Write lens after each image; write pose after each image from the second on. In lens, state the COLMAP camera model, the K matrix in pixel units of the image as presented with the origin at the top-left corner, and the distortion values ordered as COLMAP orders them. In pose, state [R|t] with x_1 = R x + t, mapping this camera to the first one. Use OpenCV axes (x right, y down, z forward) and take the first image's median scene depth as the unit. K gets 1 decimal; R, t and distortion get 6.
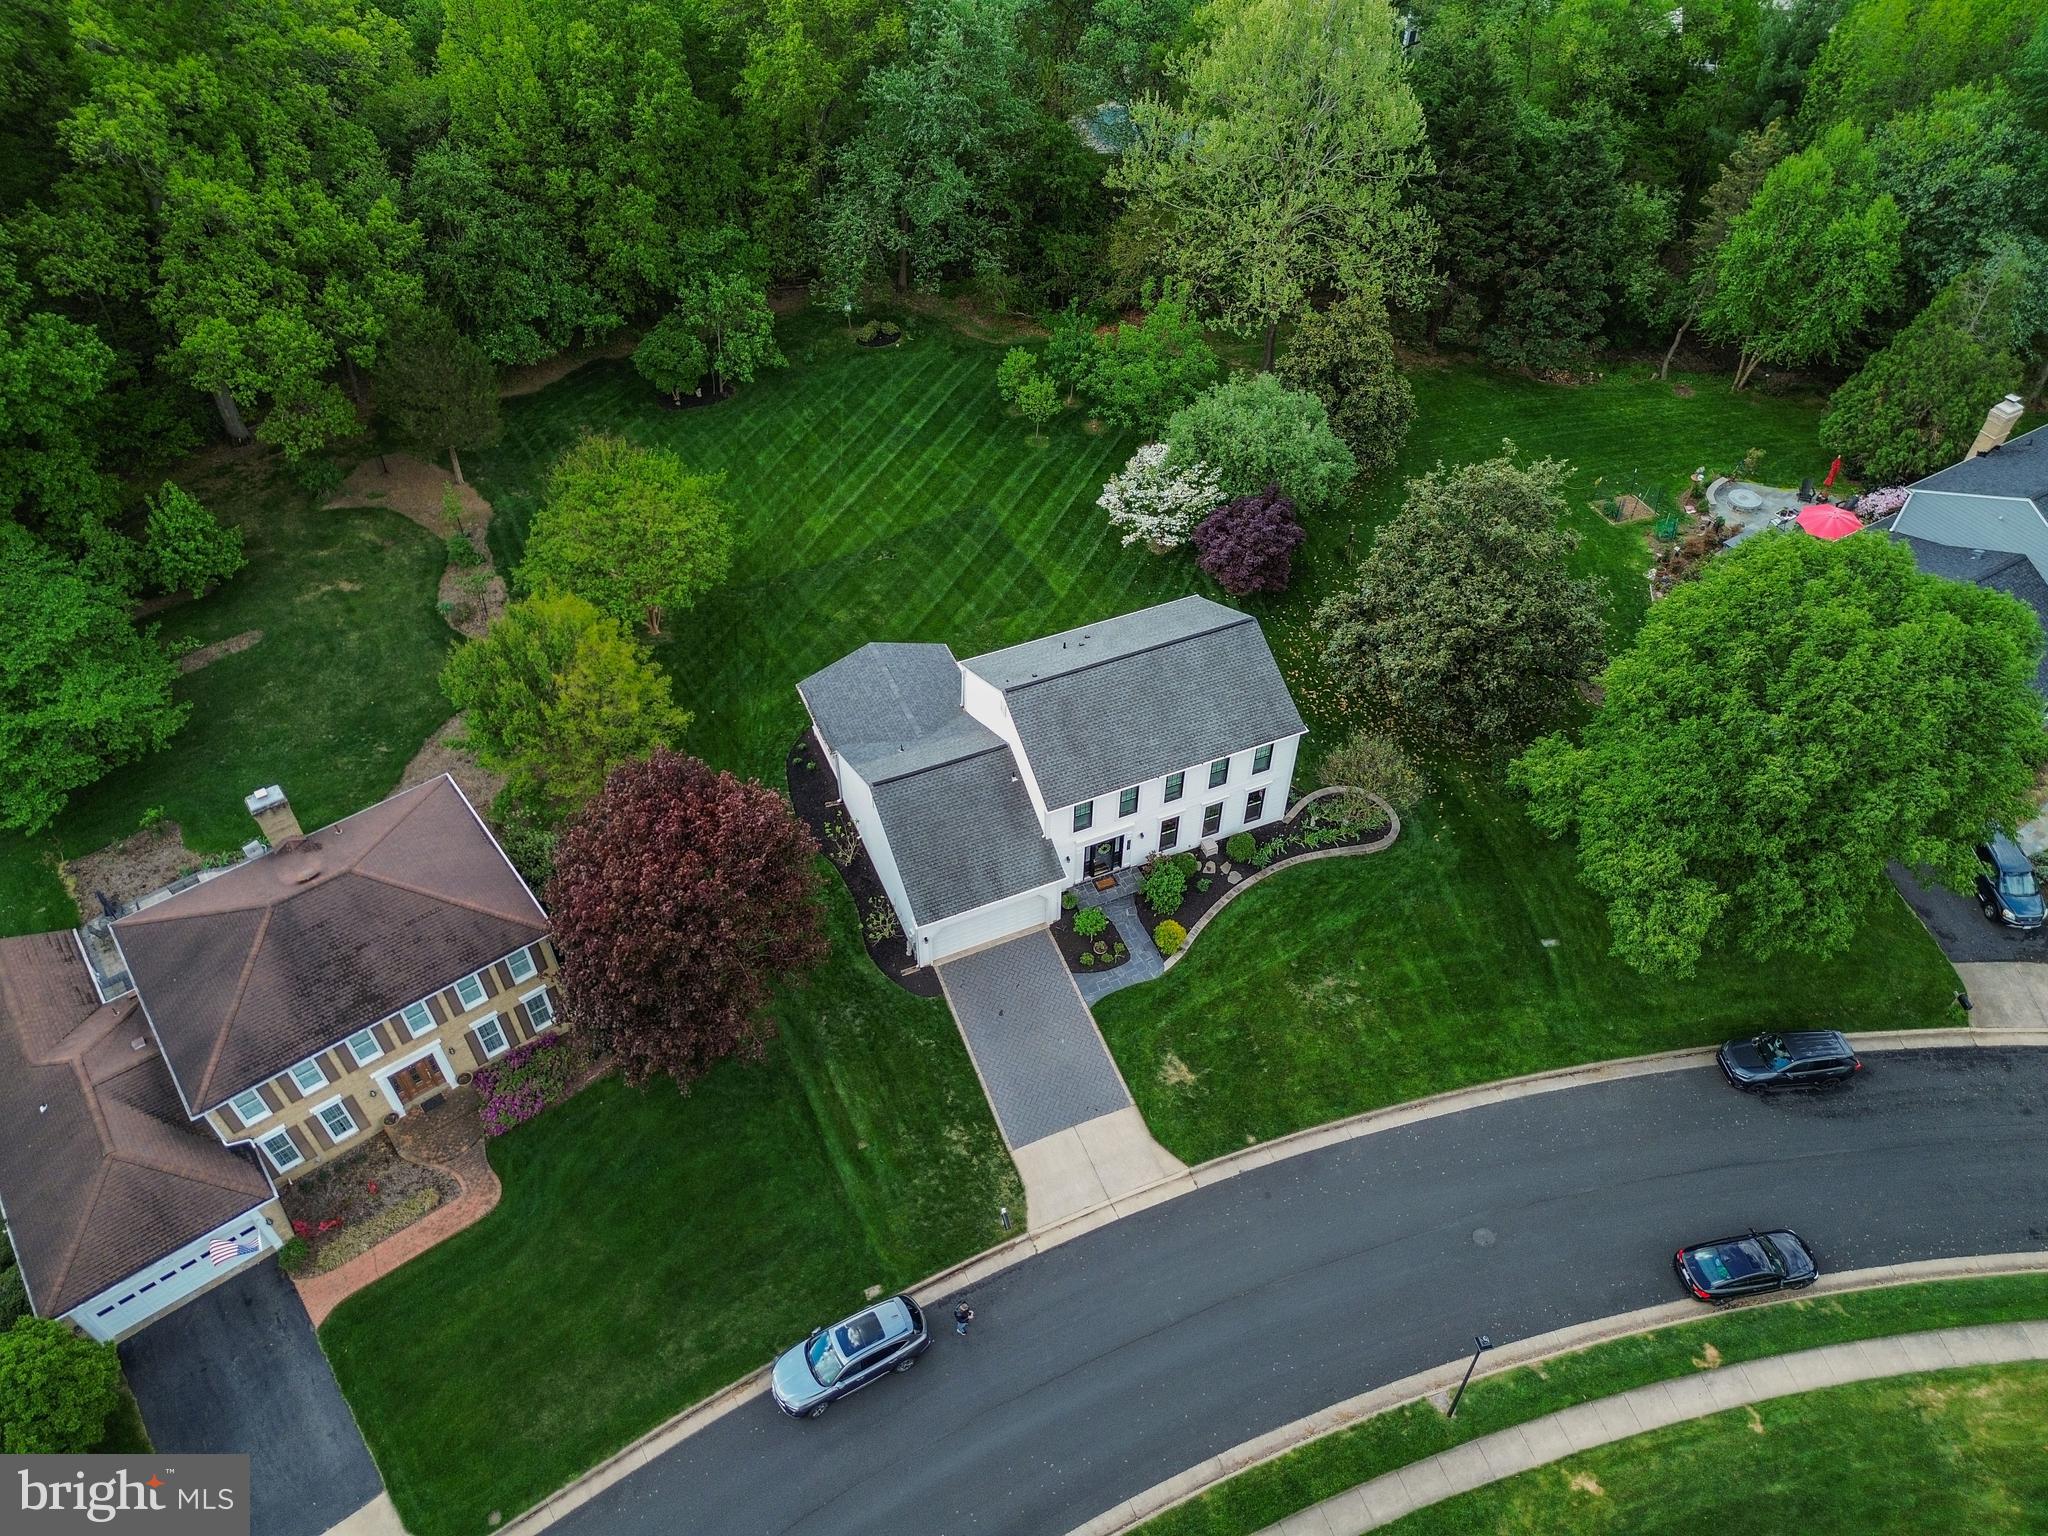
lens RADIAL K [[1442.5, 0, 1019.3], [0, 1442.5, 771.7], [0, 0, 1]] dist [0.075530, -0.065473]
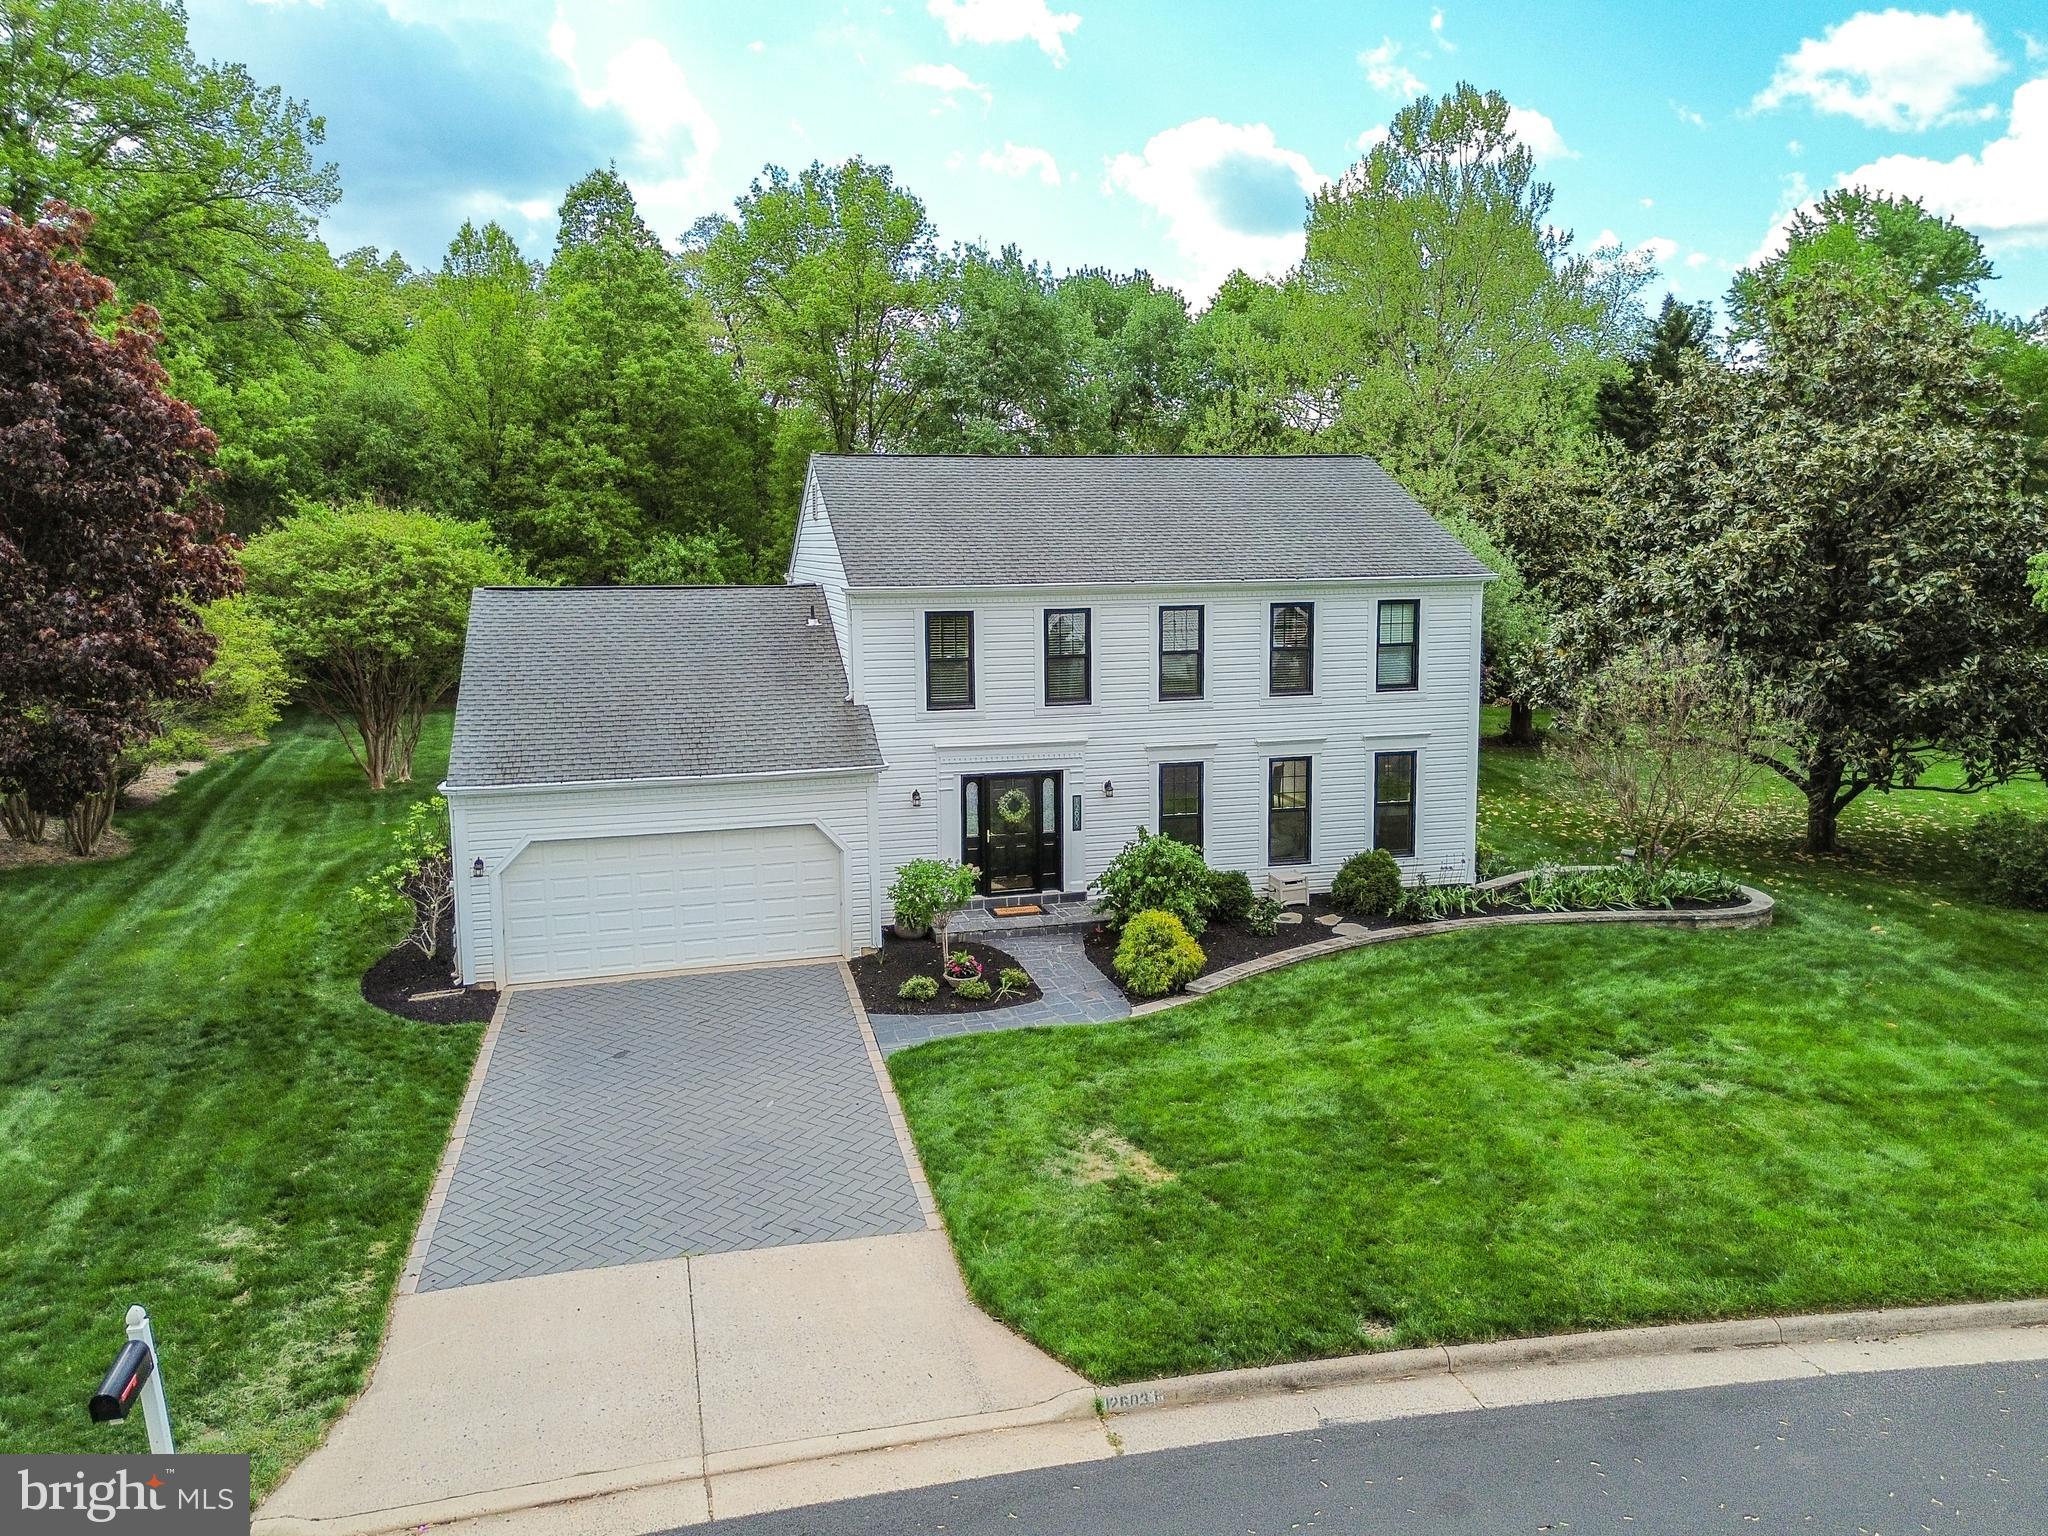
lens RADIAL K [[1483.7, 0, 1020.5], [0, 1483.7, 731.1], [0, 0, 1]] dist [0.071187, -0.057038]
pose [[0.989398, 0.005282, -0.145132, 0.125278], [-0.094920, 0.779864, -0.618711, 0.306182], [0.109915, 0.625927, 0.772097, 0.676895]]
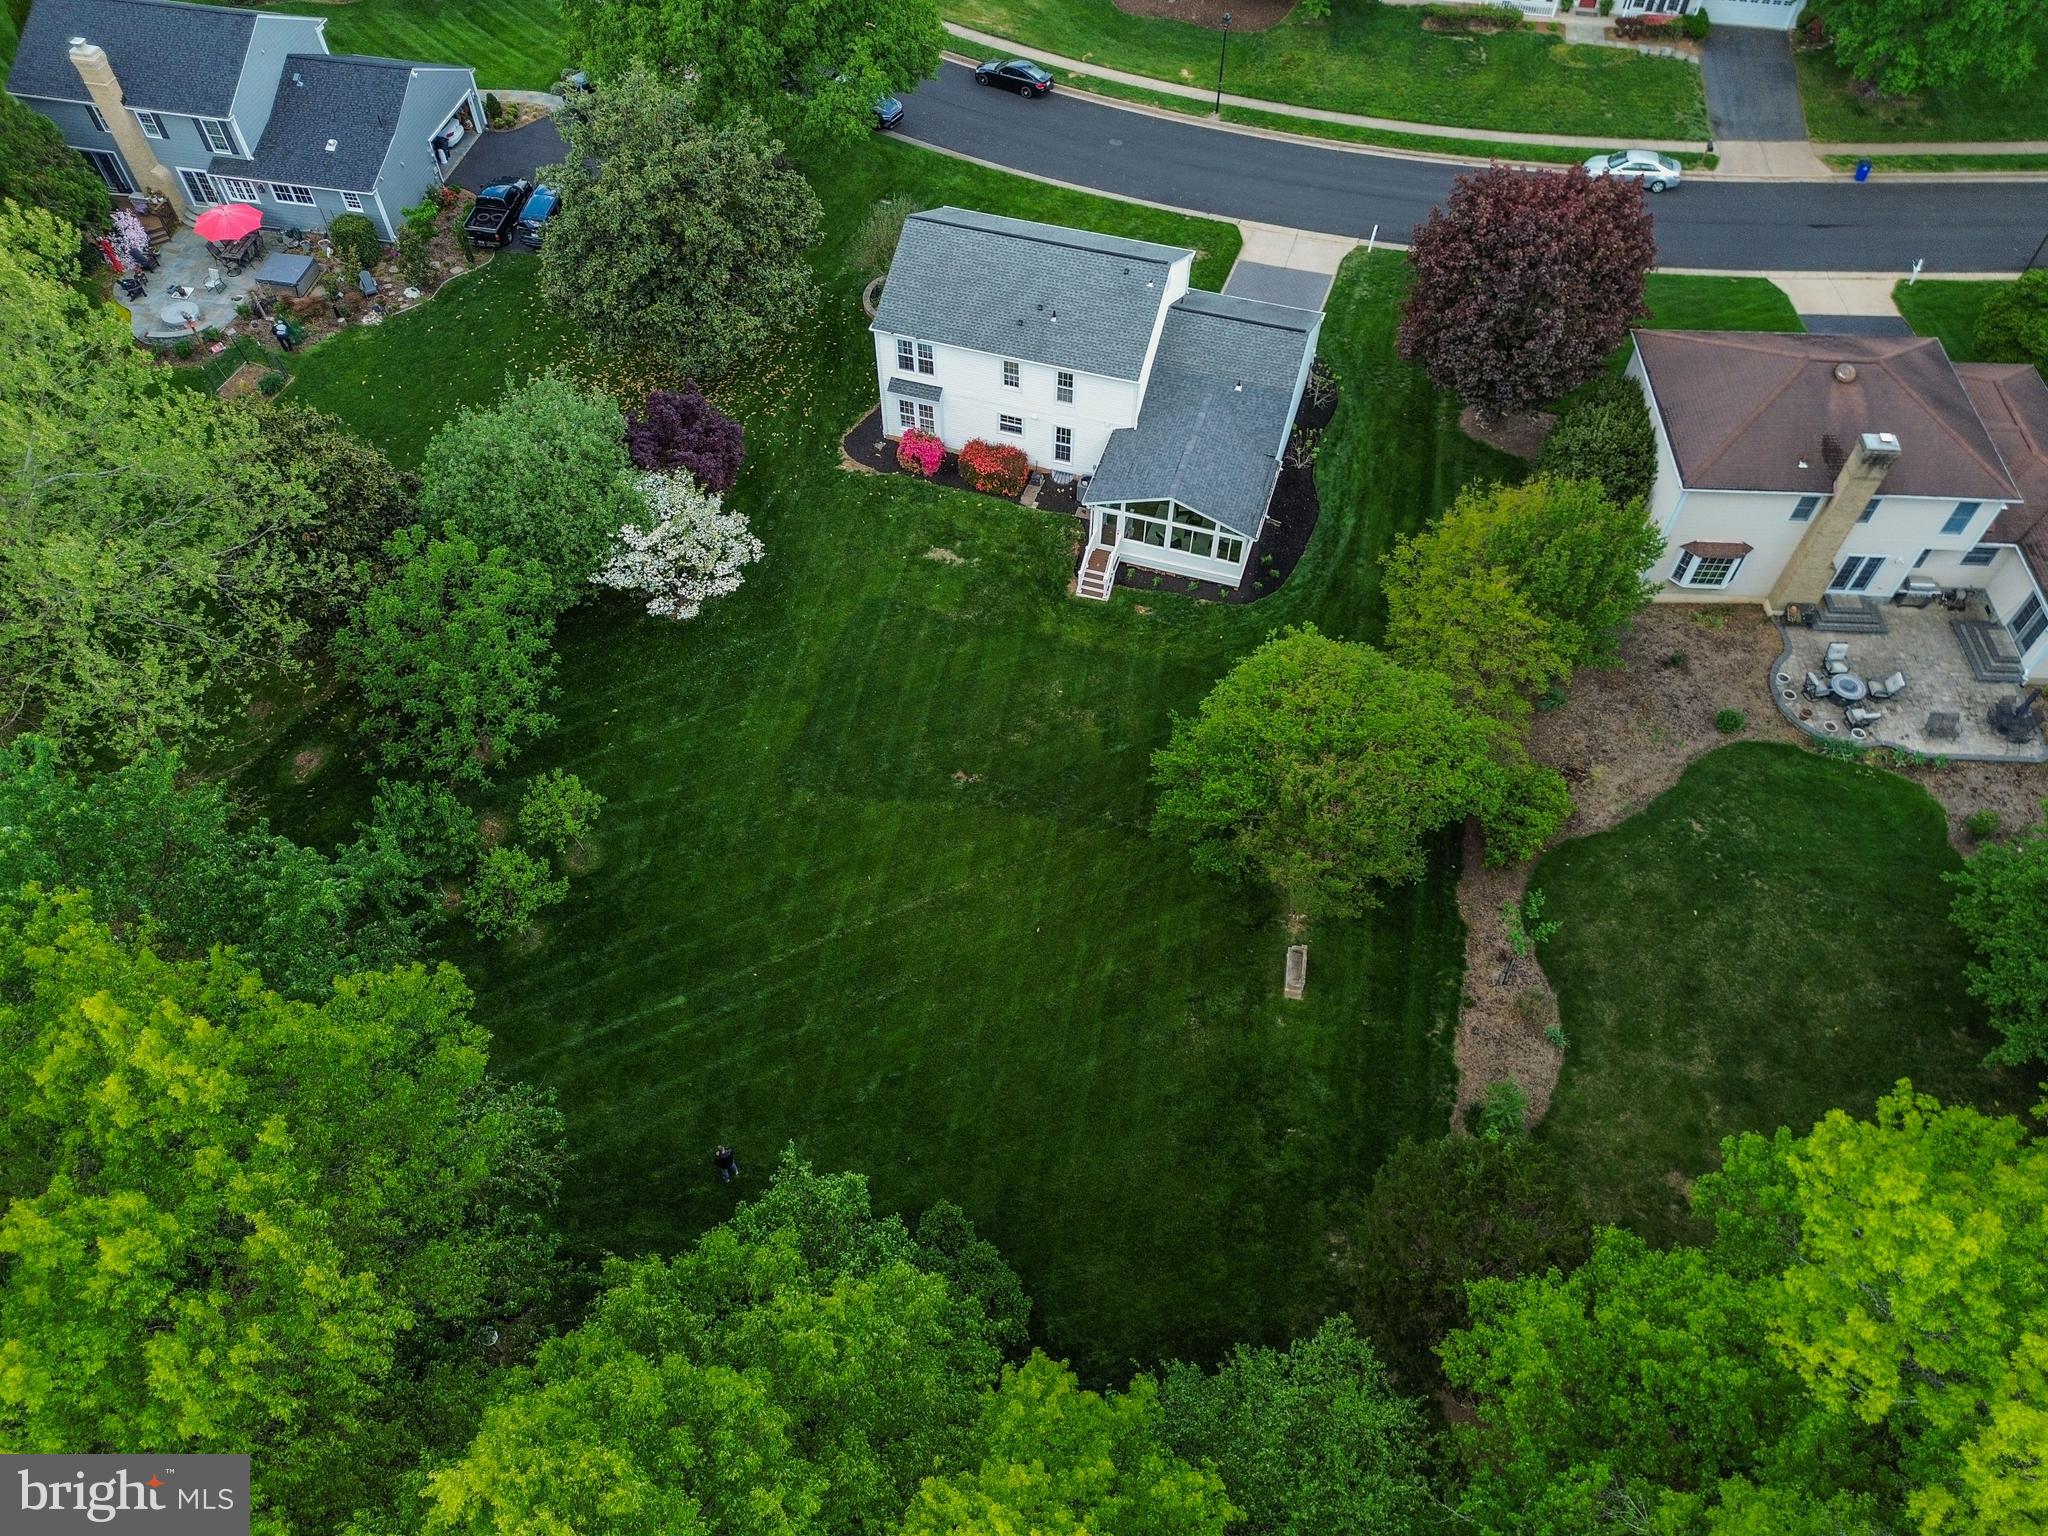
lens RADIAL K [[1426.7, 0, 1018.9], [0, 1426.7, 782.7], [0, 0, 1]] dist [0.074287, -0.068786]
pose [[-0.758080, -0.523800, 0.388521, -0.514850], [0.465651, -0.017642, 0.884792, -1.006396], [-0.456600, 0.851658, 0.257282, 1.084258]]
